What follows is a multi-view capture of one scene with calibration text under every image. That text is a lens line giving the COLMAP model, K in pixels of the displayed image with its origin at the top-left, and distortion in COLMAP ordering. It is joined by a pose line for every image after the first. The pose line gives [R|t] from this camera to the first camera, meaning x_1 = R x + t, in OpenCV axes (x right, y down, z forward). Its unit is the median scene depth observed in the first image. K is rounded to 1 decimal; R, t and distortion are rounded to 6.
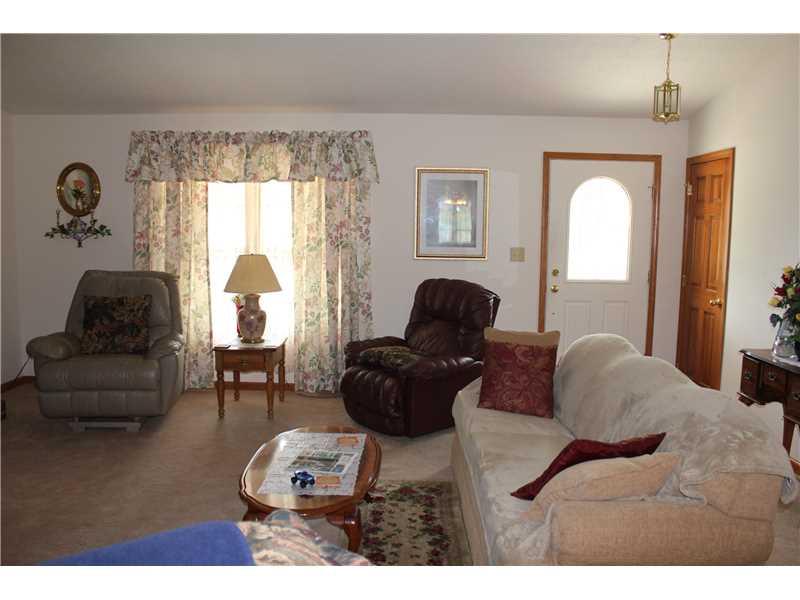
lens RADIAL K [[672.5, 0, 398.5], [0, 672.5, 298.6], [0, 0, 1]] dist [-0.102001, 0.049014]
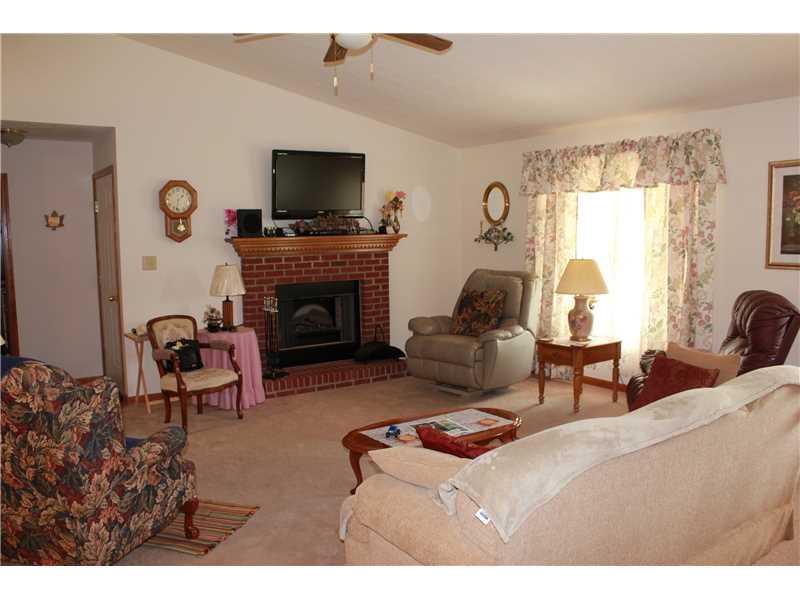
lens RADIAL K [[672.5, 0, 396.9], [0, 672.5, 300.7], [0, 0, 1]] dist [-0.102001, 0.049014]
pose [[0.597353, 0.062810, -0.799515, 0.431721], [-0.066146, 0.997390, 0.028935, -0.009458], [0.799246, 0.035600, 0.599949, 0.110575]]
